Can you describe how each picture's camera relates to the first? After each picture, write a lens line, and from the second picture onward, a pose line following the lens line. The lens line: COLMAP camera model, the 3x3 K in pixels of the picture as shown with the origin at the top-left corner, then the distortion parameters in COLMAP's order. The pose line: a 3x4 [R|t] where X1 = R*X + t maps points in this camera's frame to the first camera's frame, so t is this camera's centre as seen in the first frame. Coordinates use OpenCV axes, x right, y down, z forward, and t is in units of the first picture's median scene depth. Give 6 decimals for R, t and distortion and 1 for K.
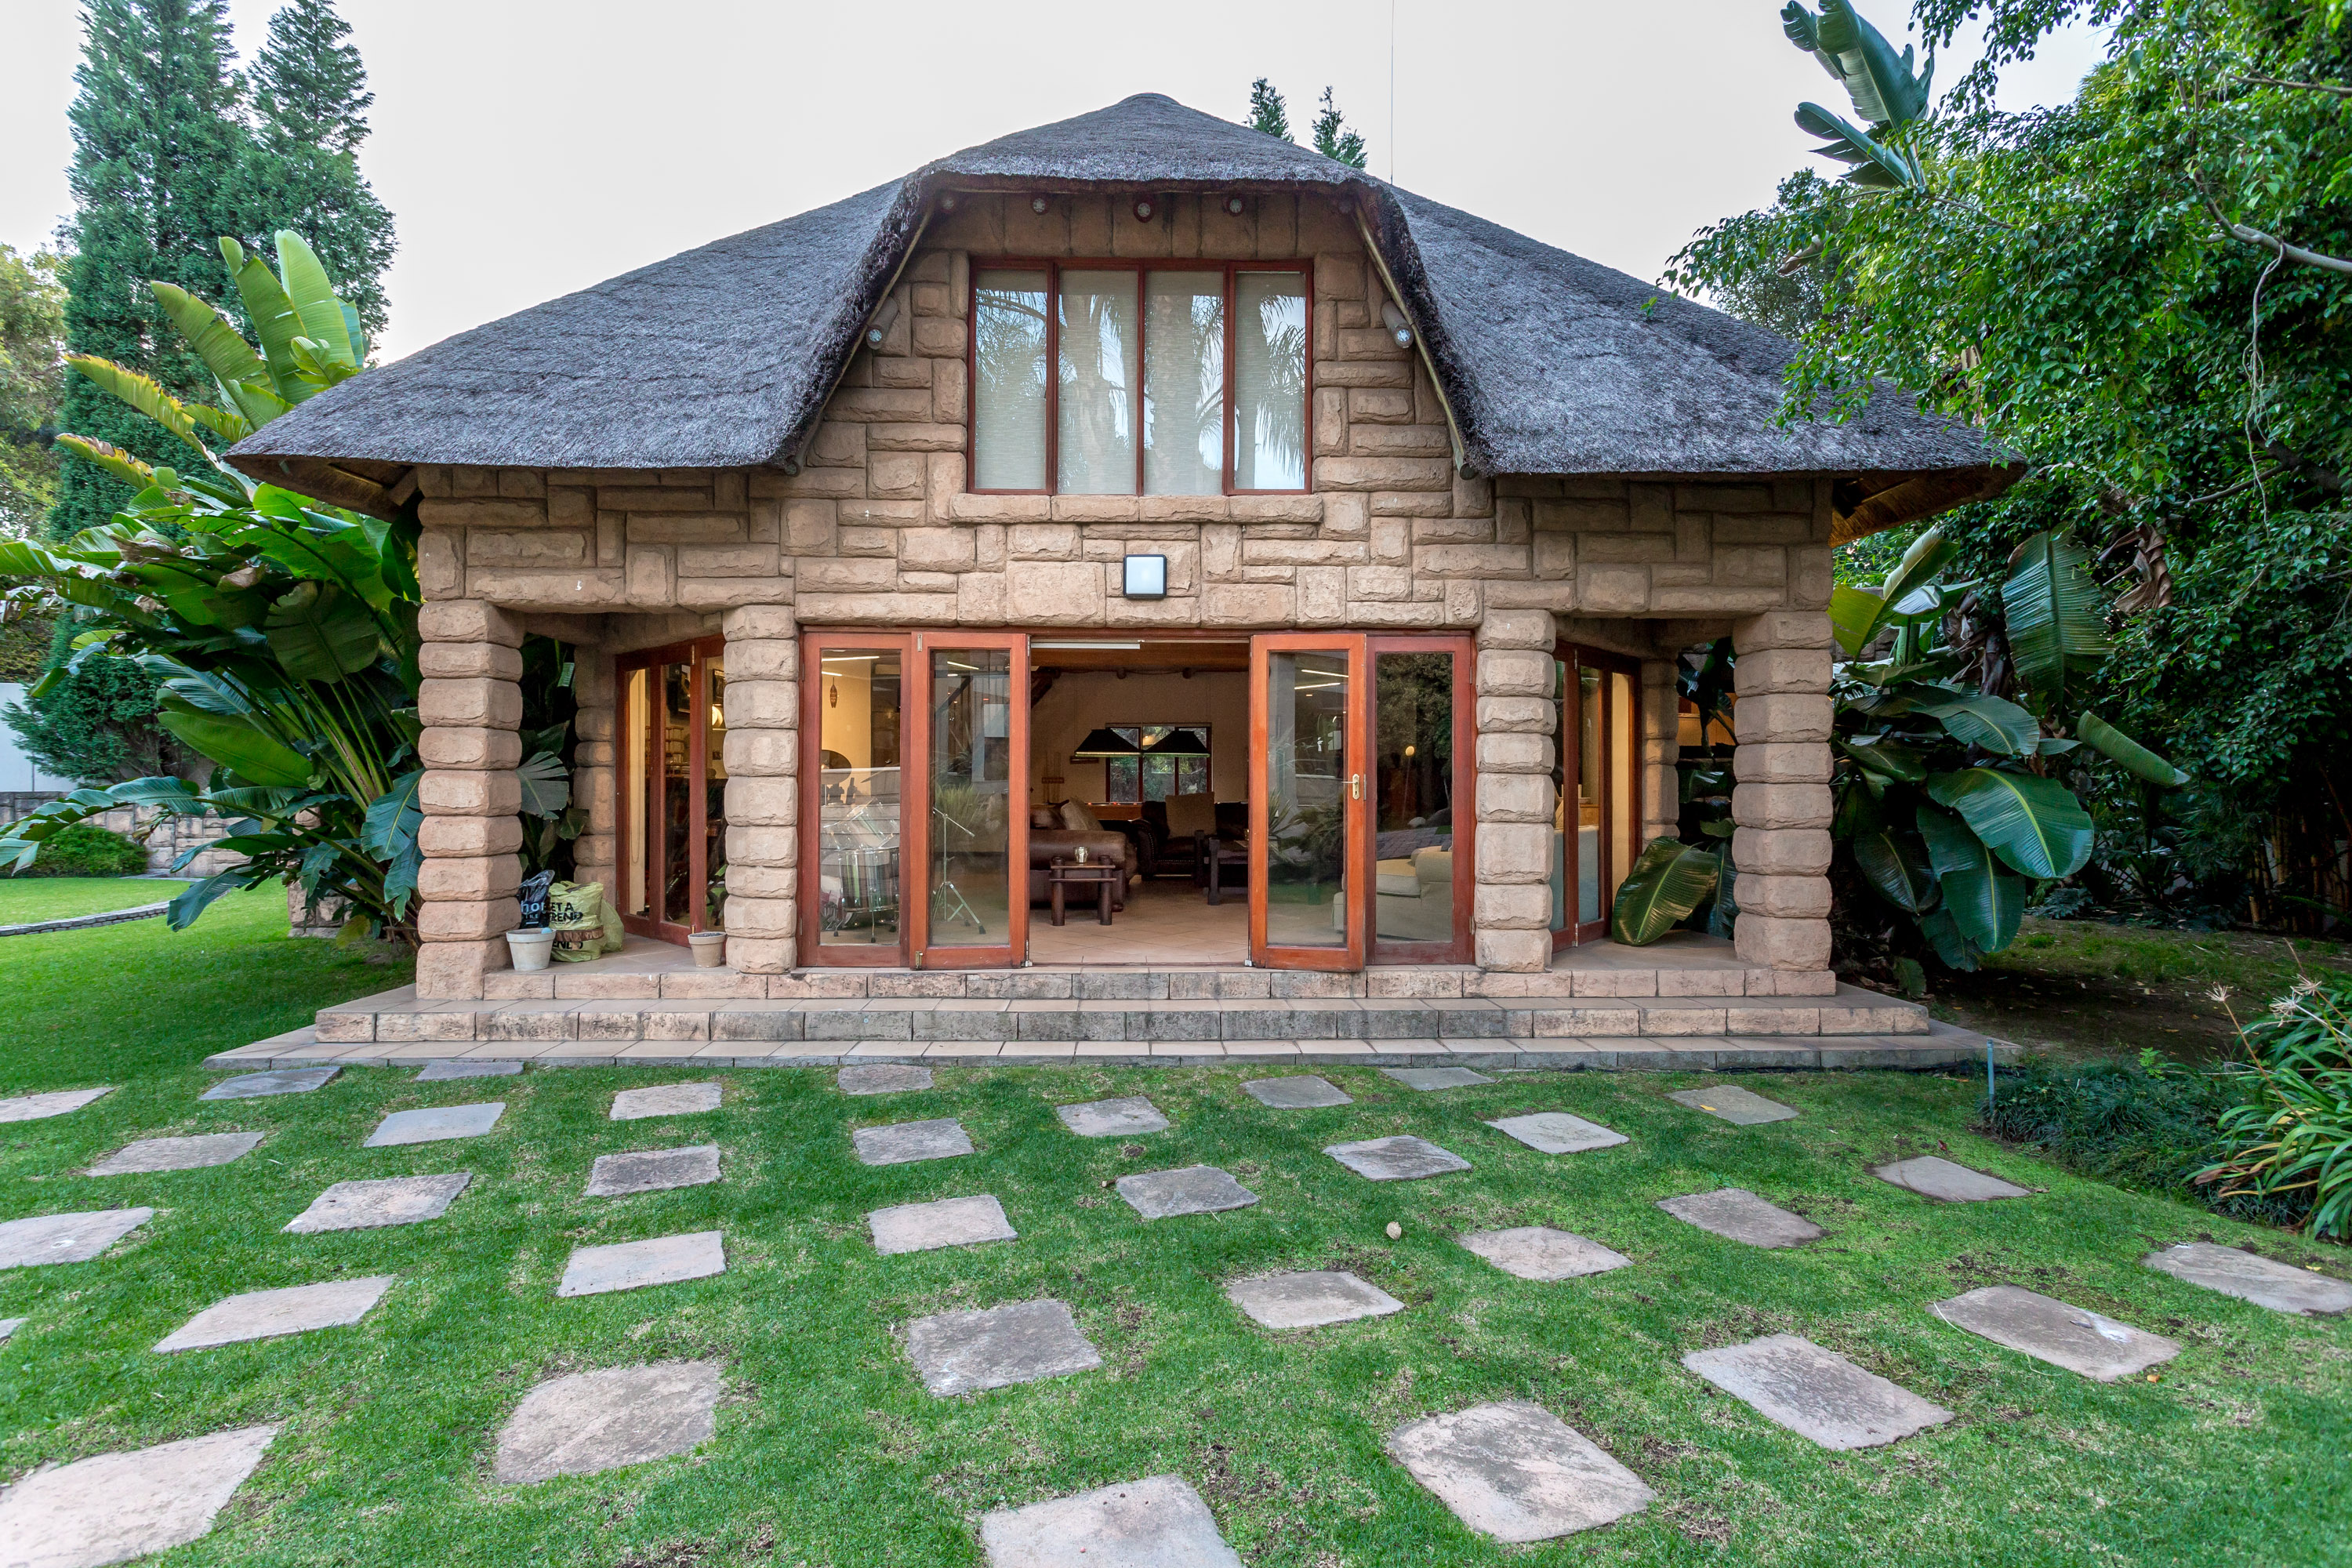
lens RADIAL K [[1110.1, 0, 1166.7], [0, 1110.1, 778.8], [0, 0, 1]] dist [0.001821, 0.001189]
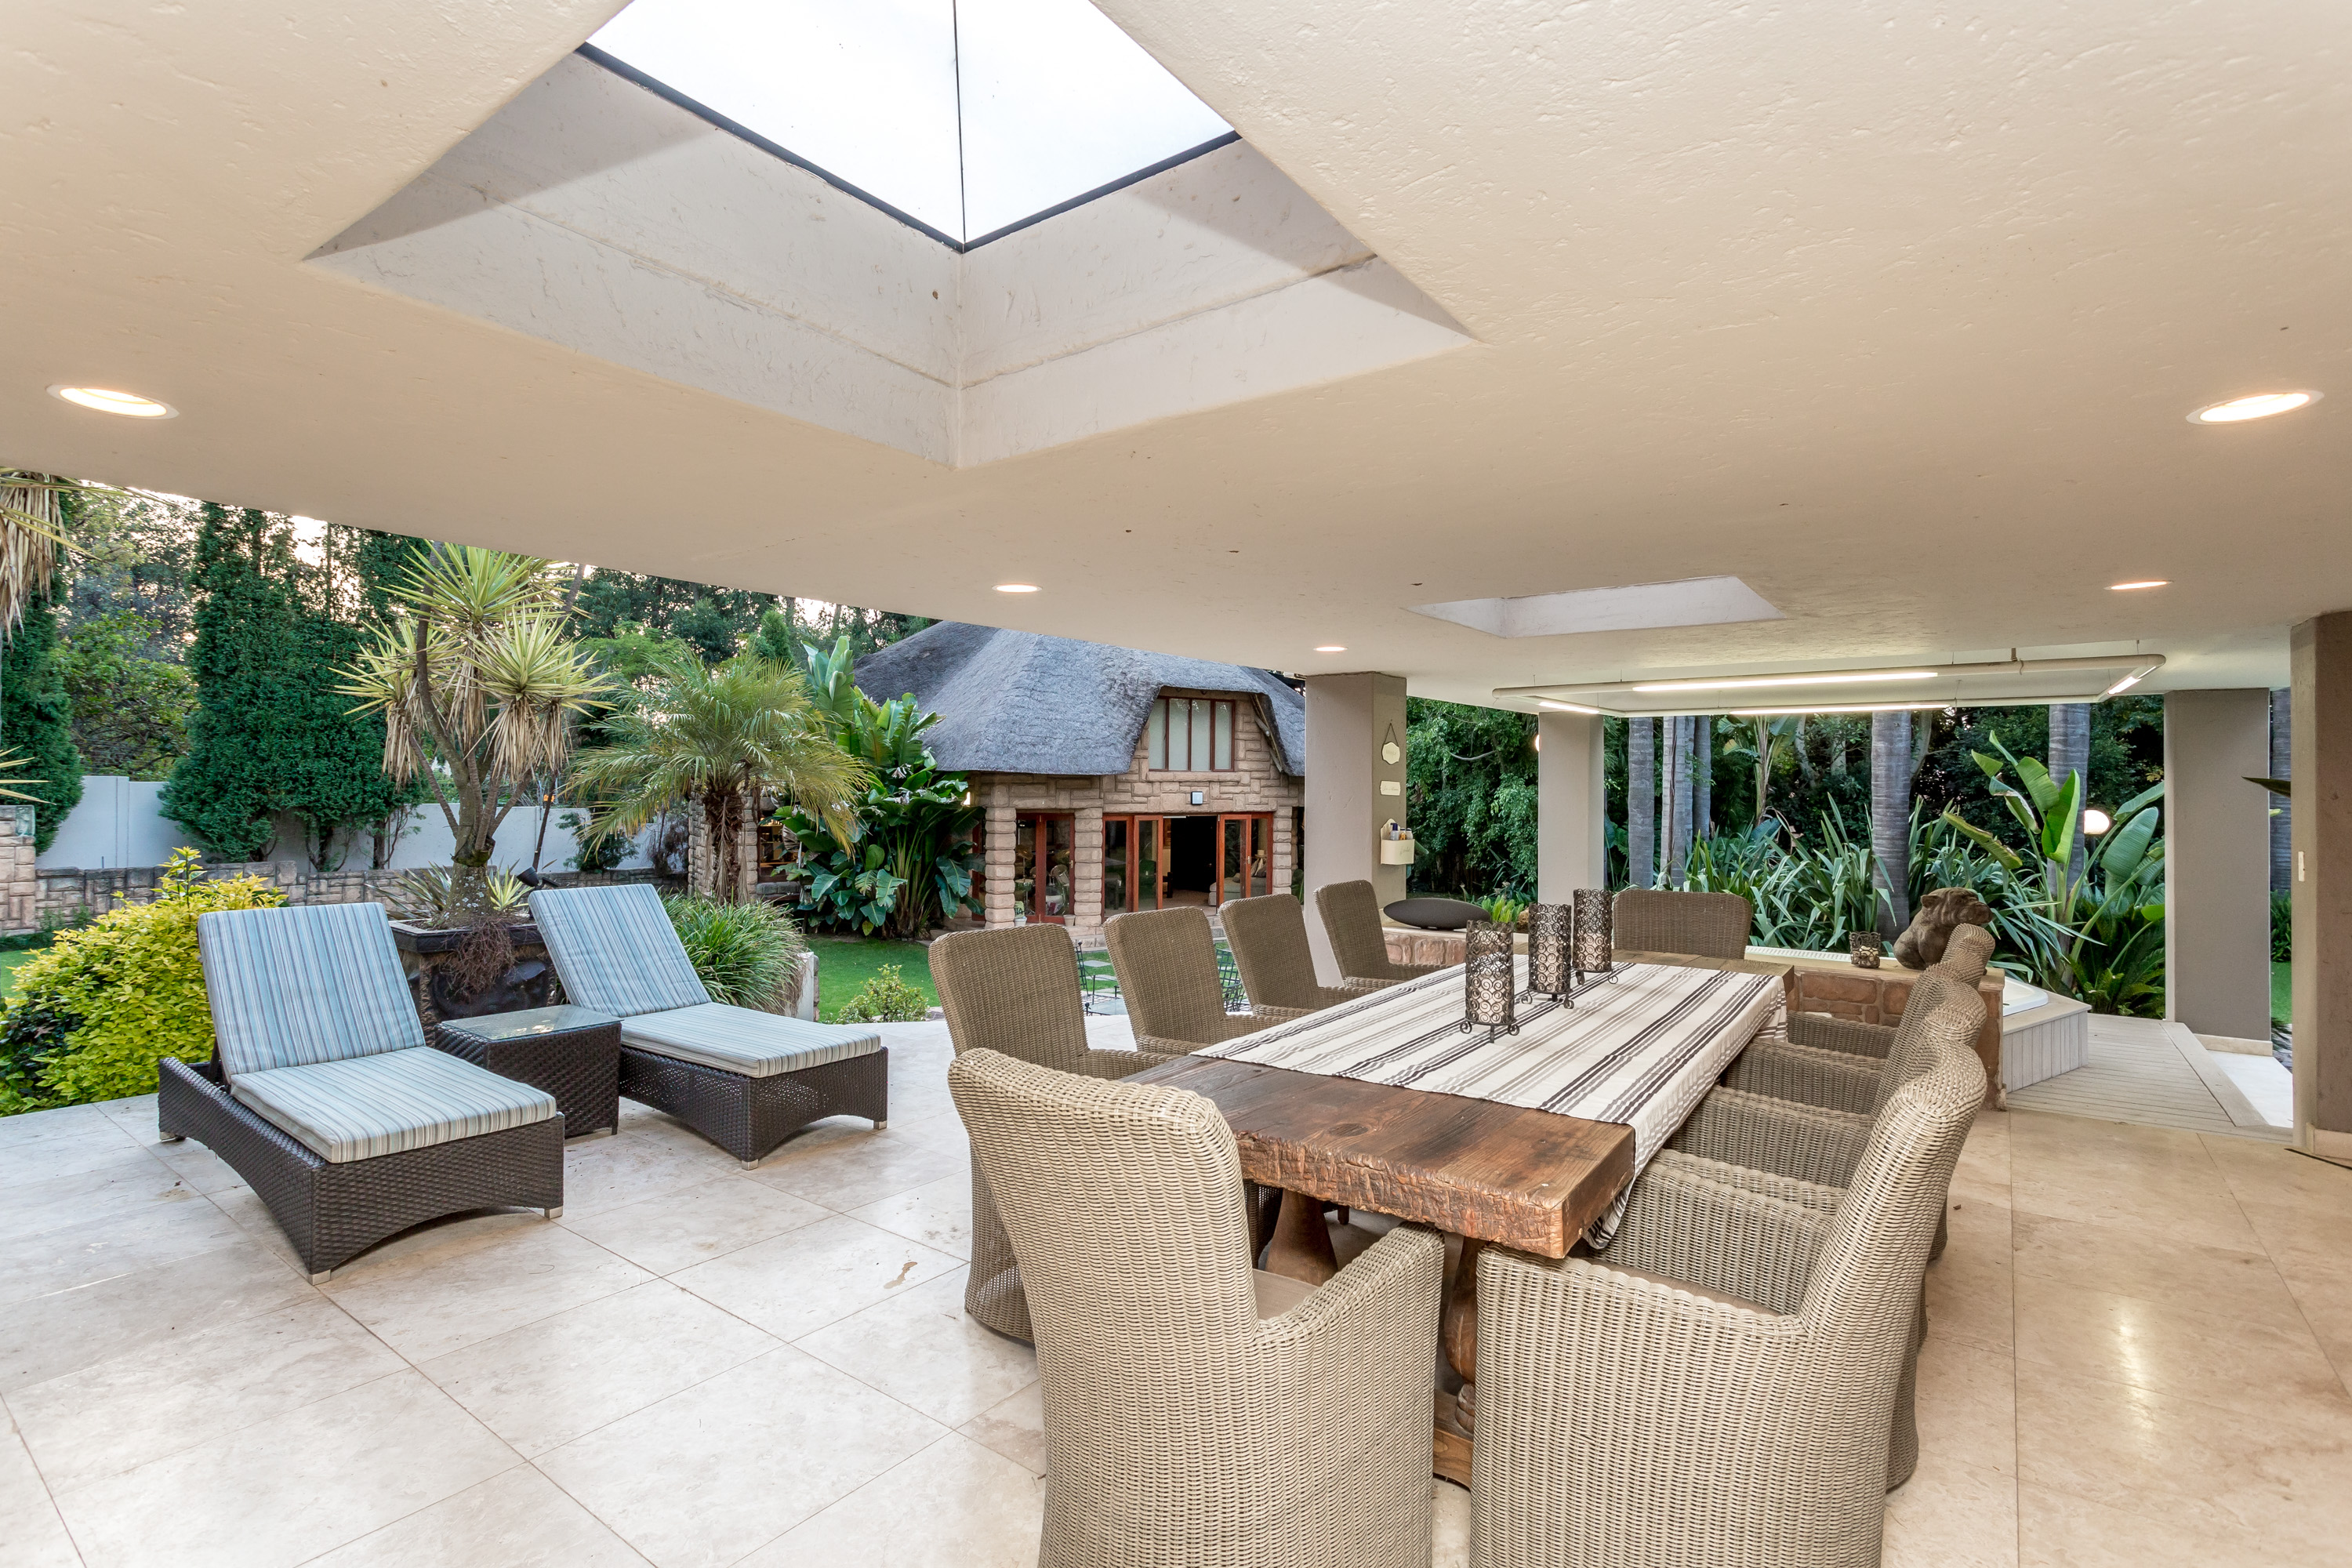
lens RADIAL K [[1153.9, 0, 1152.9], [0, 1153.9, 778.0], [0, 0, 1]] dist [0.004927, 0.001145]
pose [[0.851228, 0.005757, 0.524765, -1.902273], [-0.007281, 0.999973, 0.000840, -0.241894], [-0.524746, -0.004536, 0.851247, -1.813279]]
